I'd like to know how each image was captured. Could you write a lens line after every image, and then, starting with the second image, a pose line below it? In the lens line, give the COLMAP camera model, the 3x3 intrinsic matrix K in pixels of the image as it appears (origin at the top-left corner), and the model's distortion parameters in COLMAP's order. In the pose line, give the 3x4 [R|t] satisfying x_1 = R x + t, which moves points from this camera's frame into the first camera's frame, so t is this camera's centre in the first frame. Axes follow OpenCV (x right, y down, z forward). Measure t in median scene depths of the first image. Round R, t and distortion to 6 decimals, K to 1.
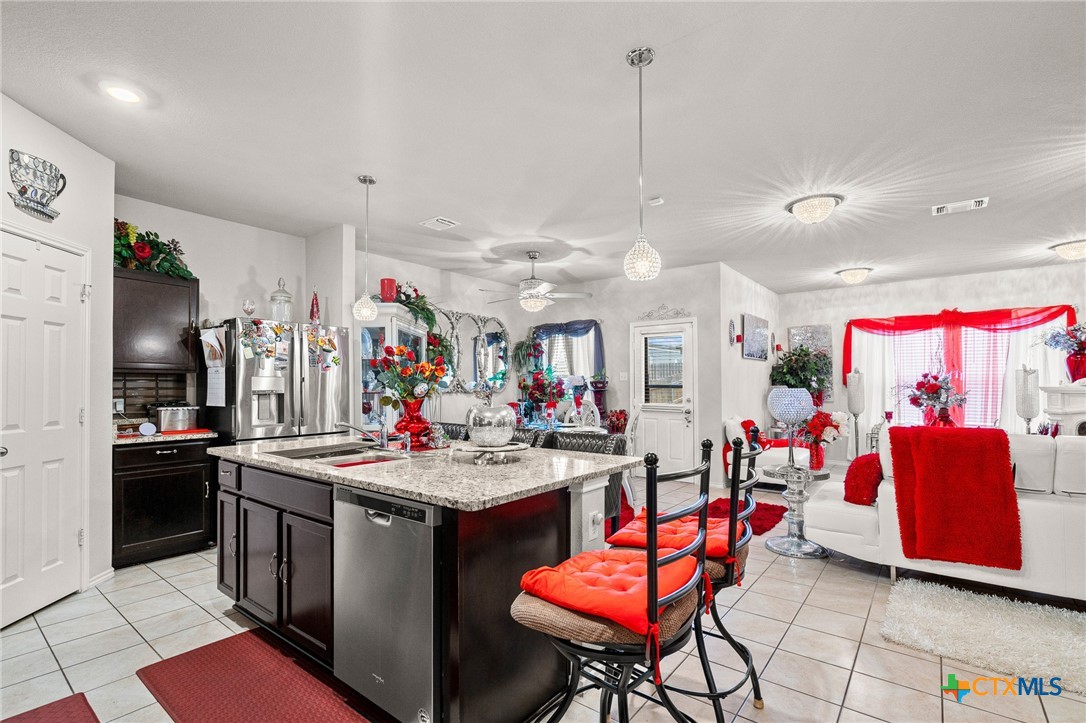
lens RADIAL K [[502.3, 0, 535.3], [0, 502.3, 380.1], [0, 0, 1]] dist [-0.004307, 0.001451]
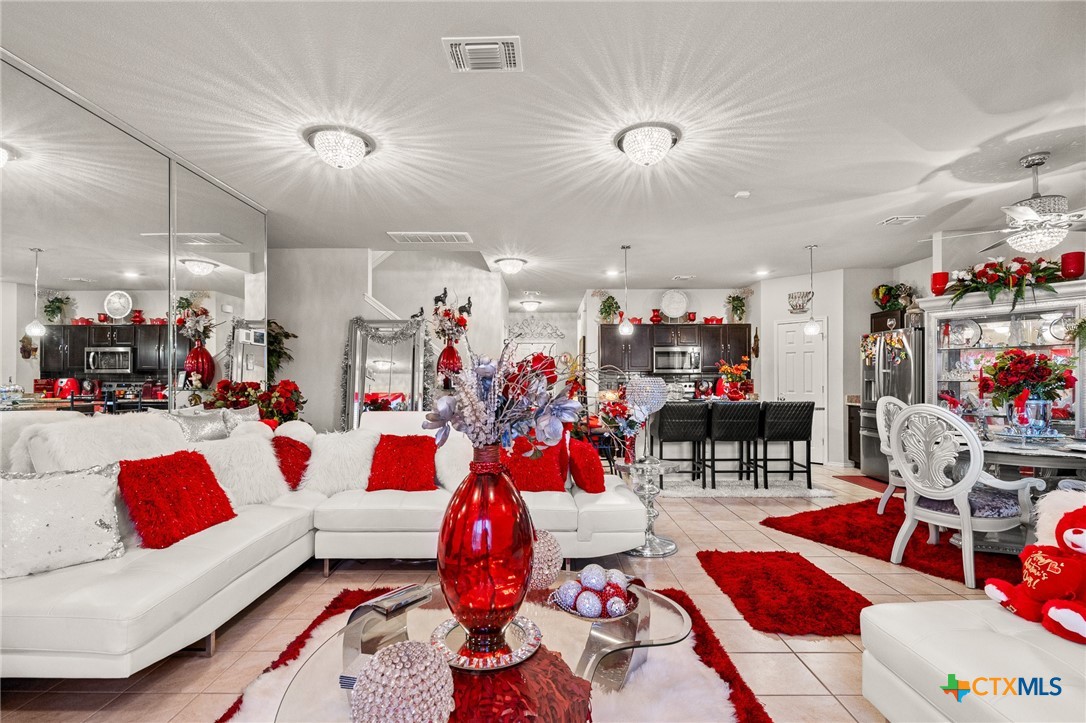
lens RADIAL K [[502.3, 0, 541.8], [0, 502.3, 385.1], [0, 0, 1]] dist [-0.004307, 0.001451]
pose [[-0.781566, 0.008678, -0.623762, 0.711610], [0.013820, 0.999899, -0.003406, 0.017892], [0.623669, -0.011283, -0.781607, 0.912575]]
